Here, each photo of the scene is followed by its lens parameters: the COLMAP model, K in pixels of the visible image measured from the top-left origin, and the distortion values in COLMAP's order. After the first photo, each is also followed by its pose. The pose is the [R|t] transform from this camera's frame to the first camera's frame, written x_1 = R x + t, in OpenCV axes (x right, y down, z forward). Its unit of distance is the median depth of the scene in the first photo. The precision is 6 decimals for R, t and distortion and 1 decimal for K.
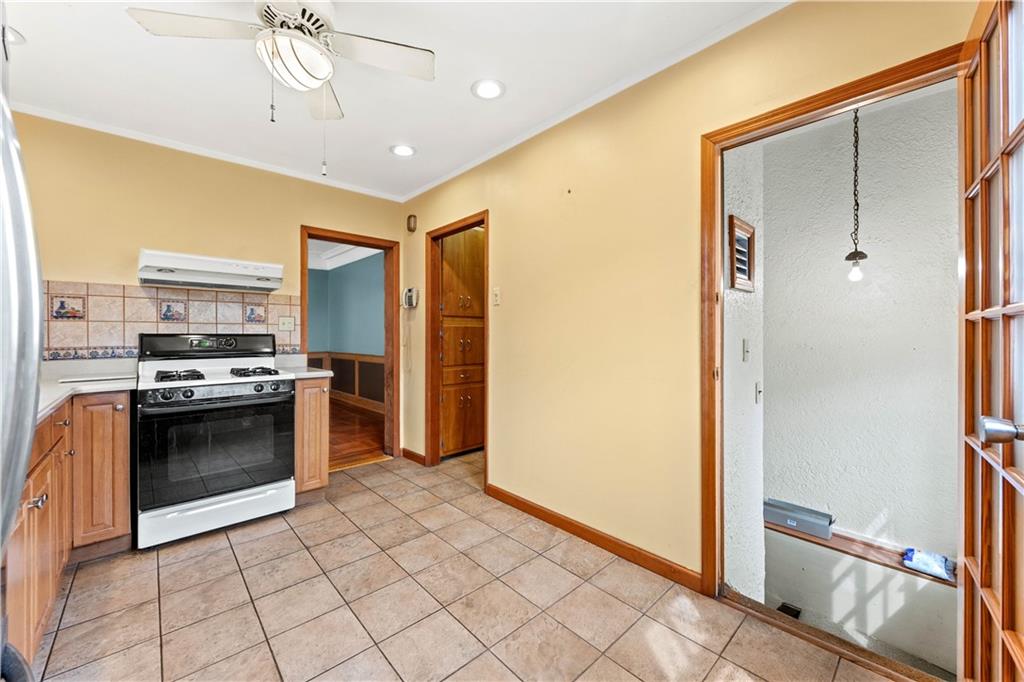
lens RADIAL K [[394.1, 0, 513.2], [0, 394.1, 337.0], [0, 0, 1]] dist [-0.002223, -0.000331]
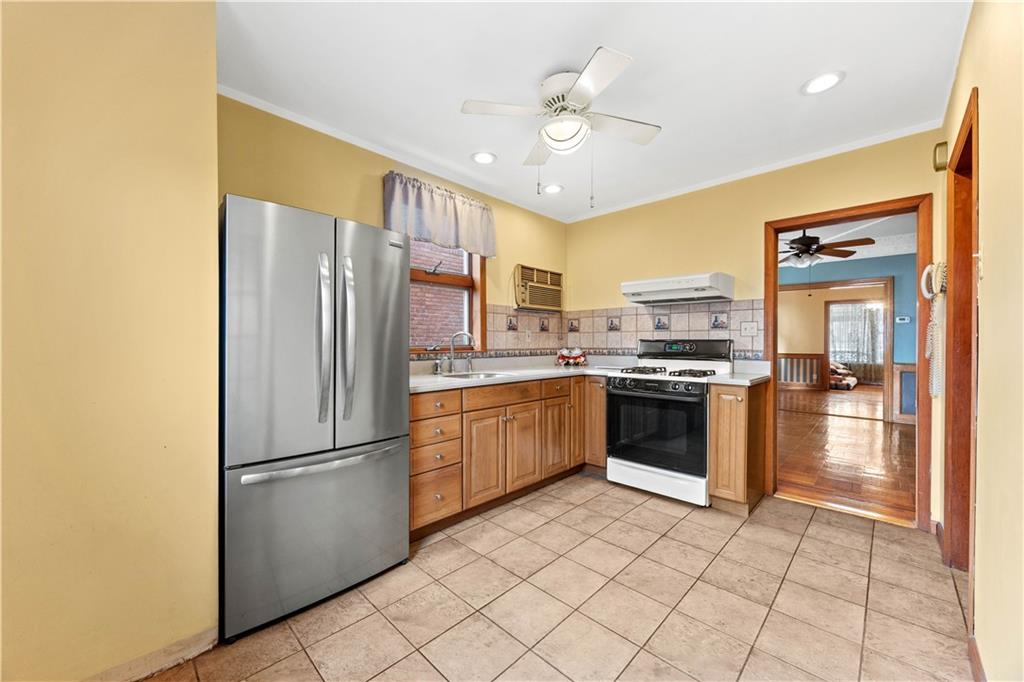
lens RADIAL K [[394.1, 0, 511.1], [0, 394.1, 344.9], [0, 0, 1]] dist [-0.002223, -0.000331]
pose [[0.050732, 0.010343, -0.998659, 0.477564], [-0.005876, 0.999932, 0.010058, -0.000630], [0.998695, 0.005358, 0.050789, 0.459220]]
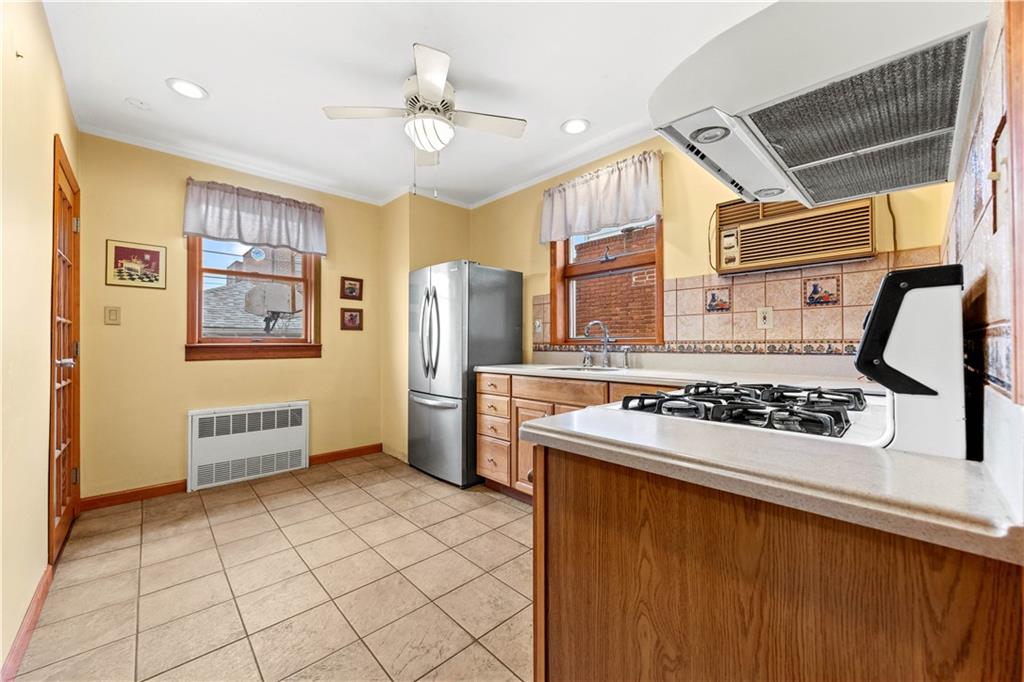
lens RADIAL K [[394.1, 0, 508.1], [0, 394.1, 340.2], [0, 0, 1]] dist [-0.002223, -0.000331]
pose [[-0.999973, 0.002489, 0.006877, -0.517188], [0.002450, 0.999980, -0.005745, 0.031432], [-0.006891, -0.005728, -0.999960, 1.471574]]
